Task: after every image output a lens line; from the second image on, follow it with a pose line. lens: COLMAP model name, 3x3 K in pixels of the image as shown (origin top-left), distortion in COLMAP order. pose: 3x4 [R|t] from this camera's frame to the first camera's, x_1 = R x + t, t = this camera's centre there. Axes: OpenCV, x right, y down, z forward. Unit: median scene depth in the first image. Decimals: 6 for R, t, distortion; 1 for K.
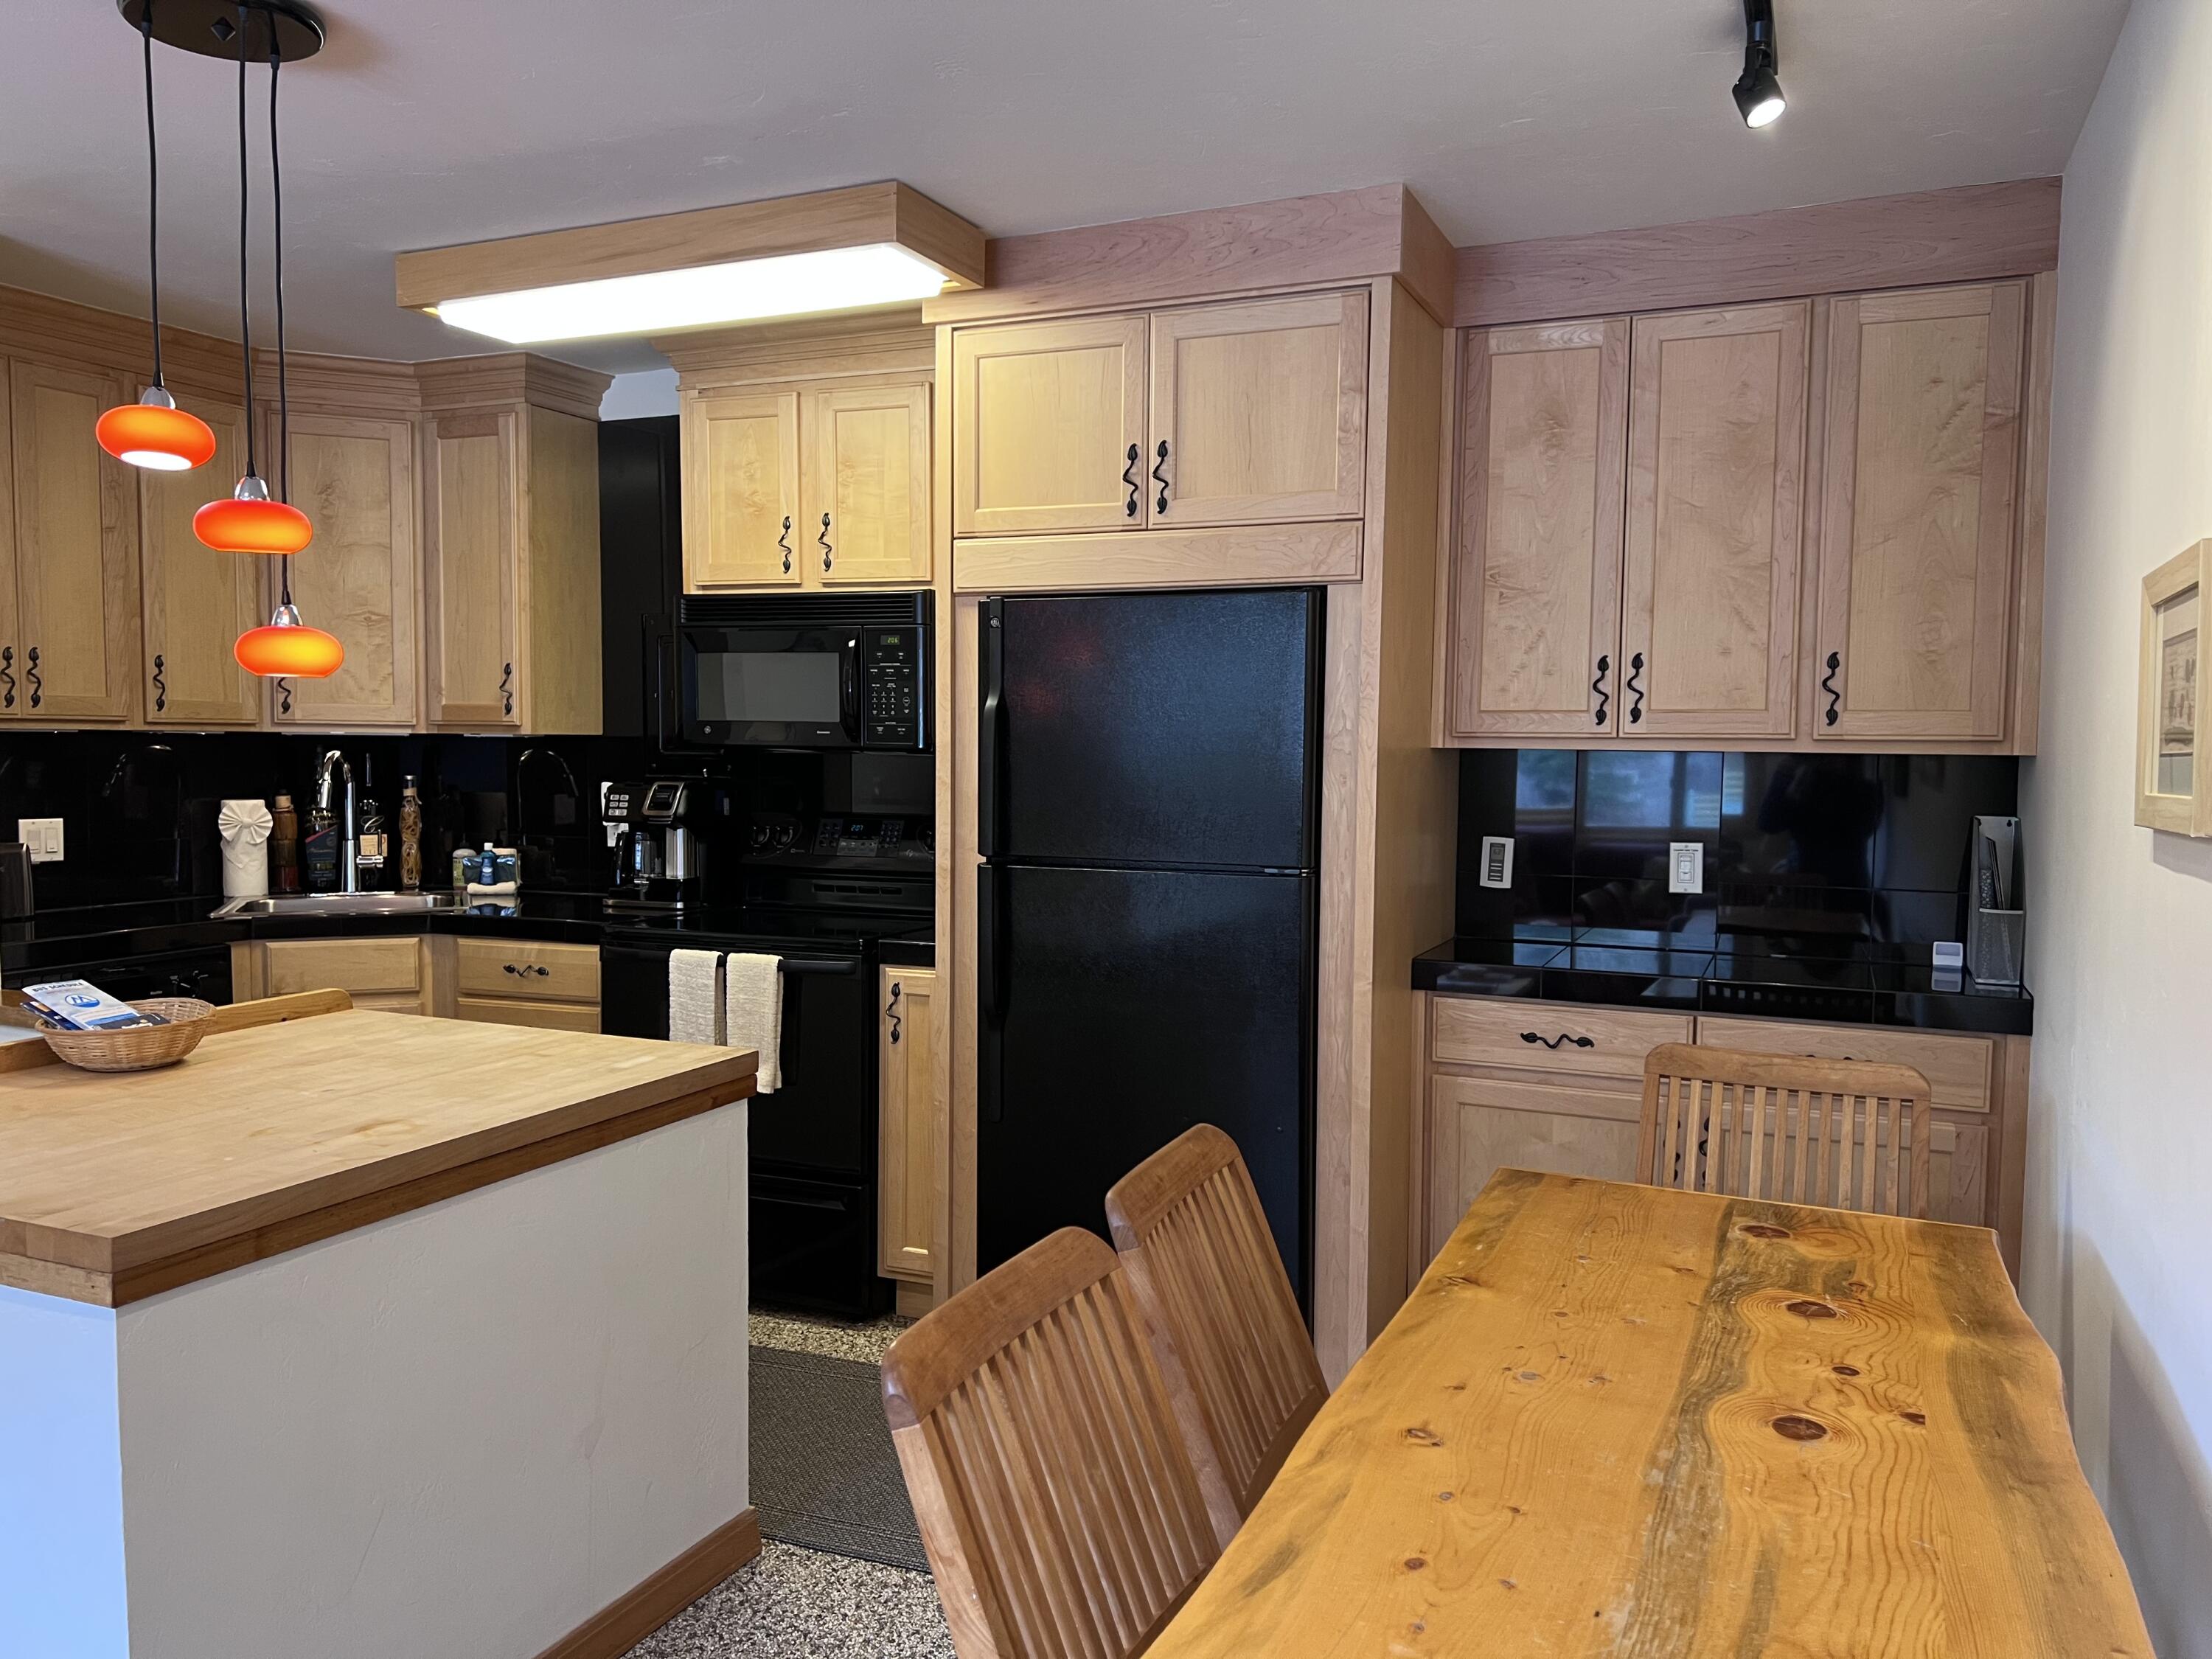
lens RADIAL K [[1646.3, 0, 1094.2], [0, 1646.3, 840.8], [0, 0, 1]] dist [0.078030, -0.089306]
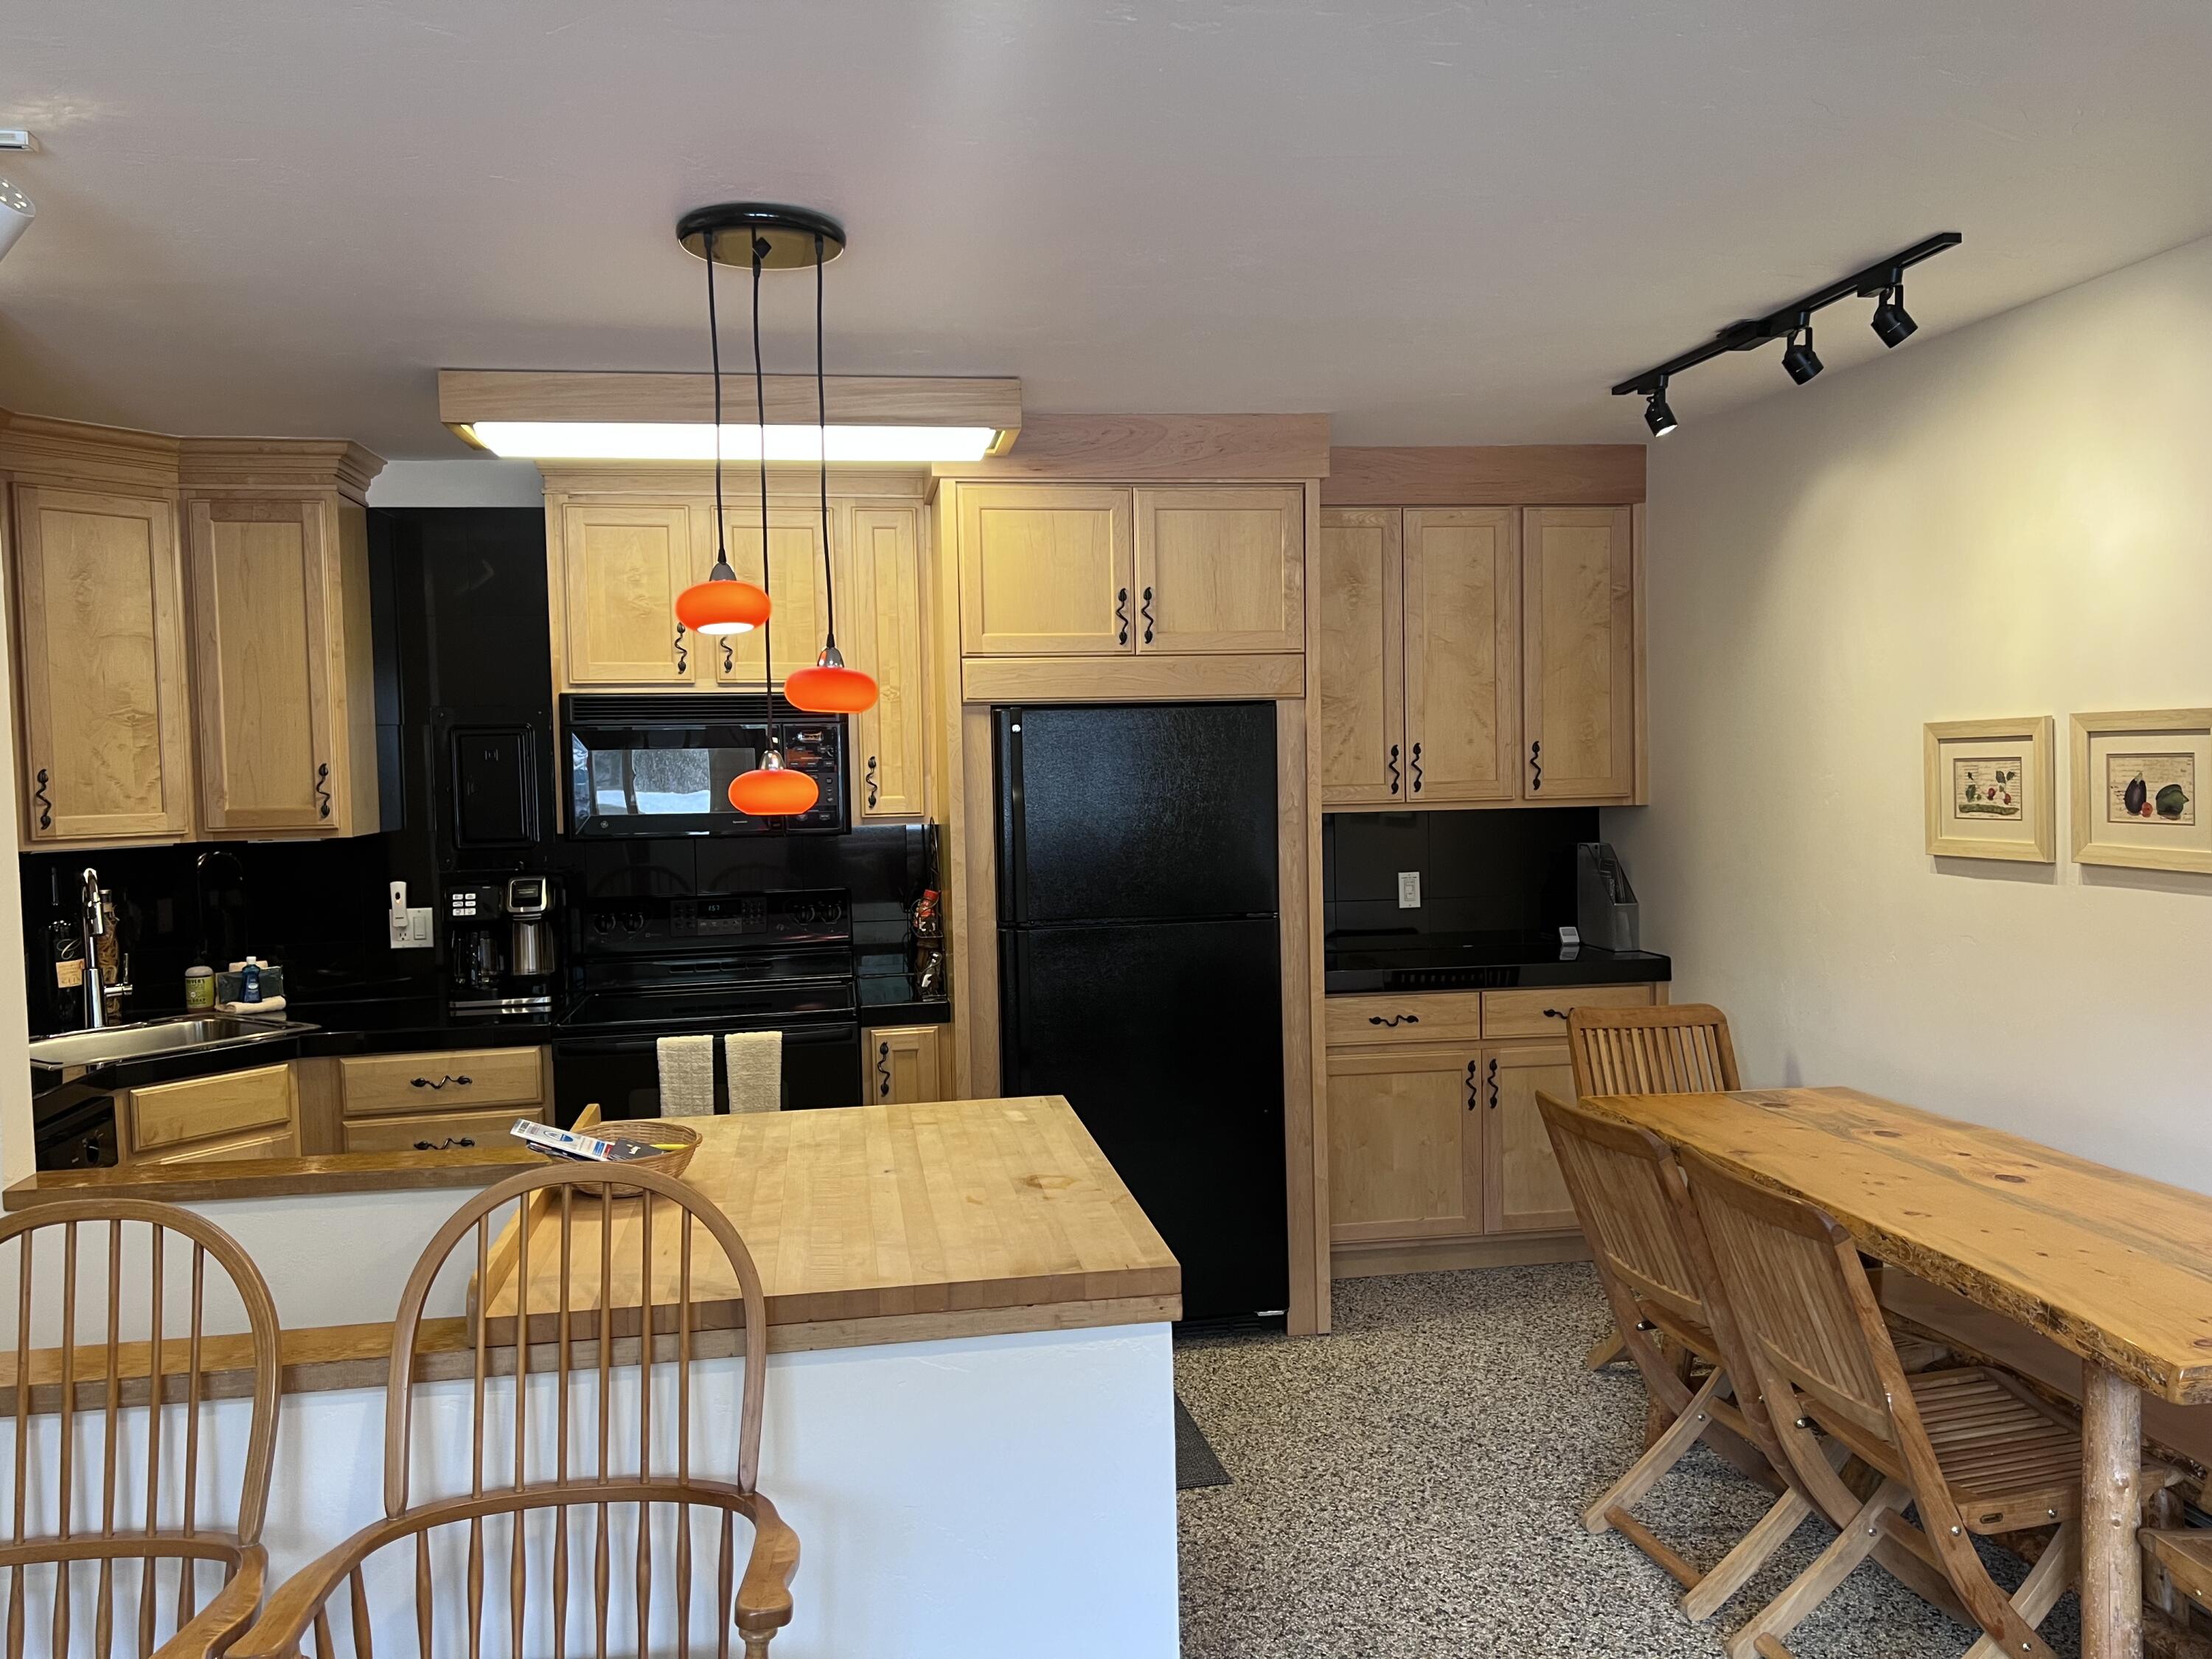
lens RADIAL K [[1646.3, 0, 1089.8], [0, 1646.3, 828.4], [0, 0, 1]] dist [0.078030, -0.089306]
pose [[0.840236, -0.053259, 0.539599, -0.558491], [0.063528, 0.997980, -0.000421, -0.047016], [-0.538487, 0.034634, 0.841922, -0.032812]]
